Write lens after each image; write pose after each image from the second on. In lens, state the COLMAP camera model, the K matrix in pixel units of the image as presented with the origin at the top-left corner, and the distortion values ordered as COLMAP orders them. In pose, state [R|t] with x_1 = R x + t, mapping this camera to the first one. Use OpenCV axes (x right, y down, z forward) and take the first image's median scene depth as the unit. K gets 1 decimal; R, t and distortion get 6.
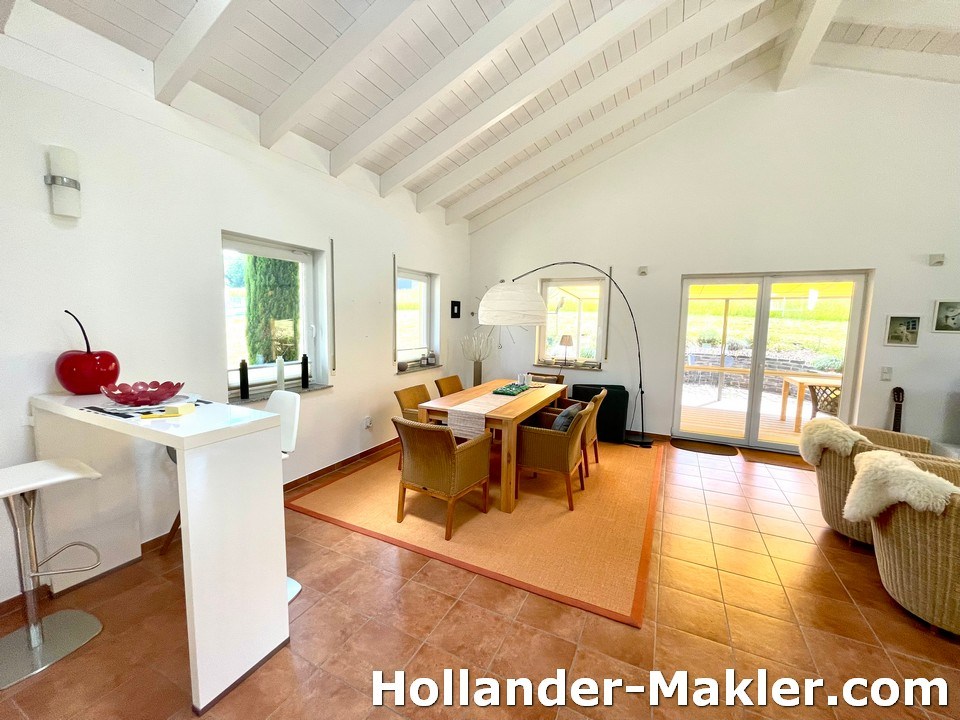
lens RADIAL K [[389.0, 0, 475.1], [0, 389.0, 357.2], [0, 0, 1]] dist [-0.001877, -0.000509]
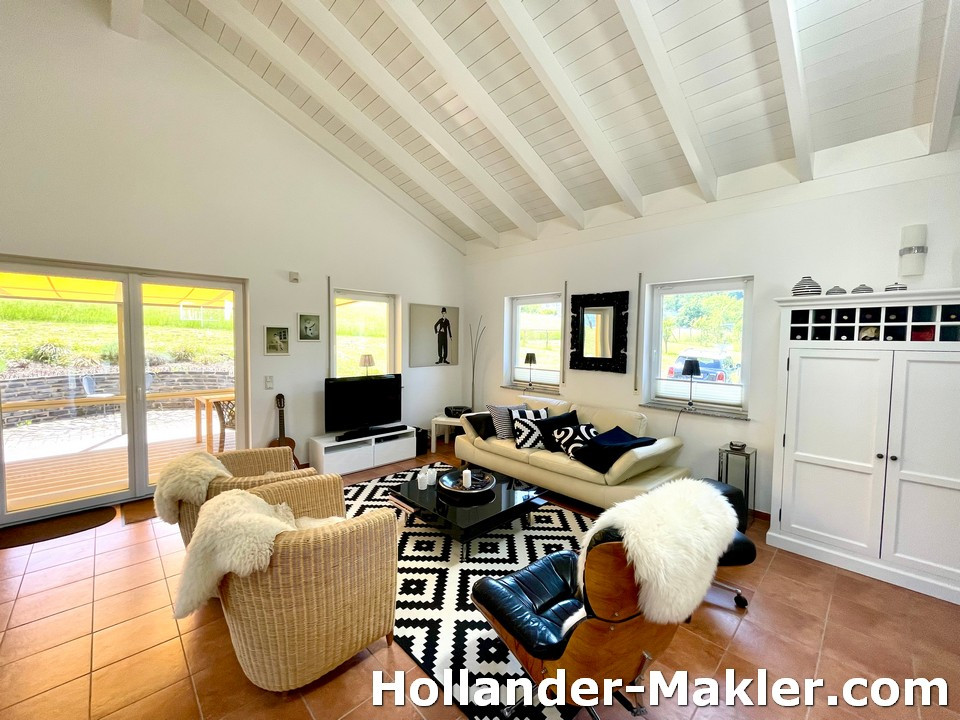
lens RADIAL K [[389.0, 0, 482.1], [0, 389.0, 355.3], [0, 0, 1]] dist [-0.001877, -0.000509]
pose [[0.323270, -0.058804, 0.944478, 0.256103], [0.088960, 0.995536, 0.031534, -0.010387], [-0.942116, 0.073827, 0.327058, 0.117229]]
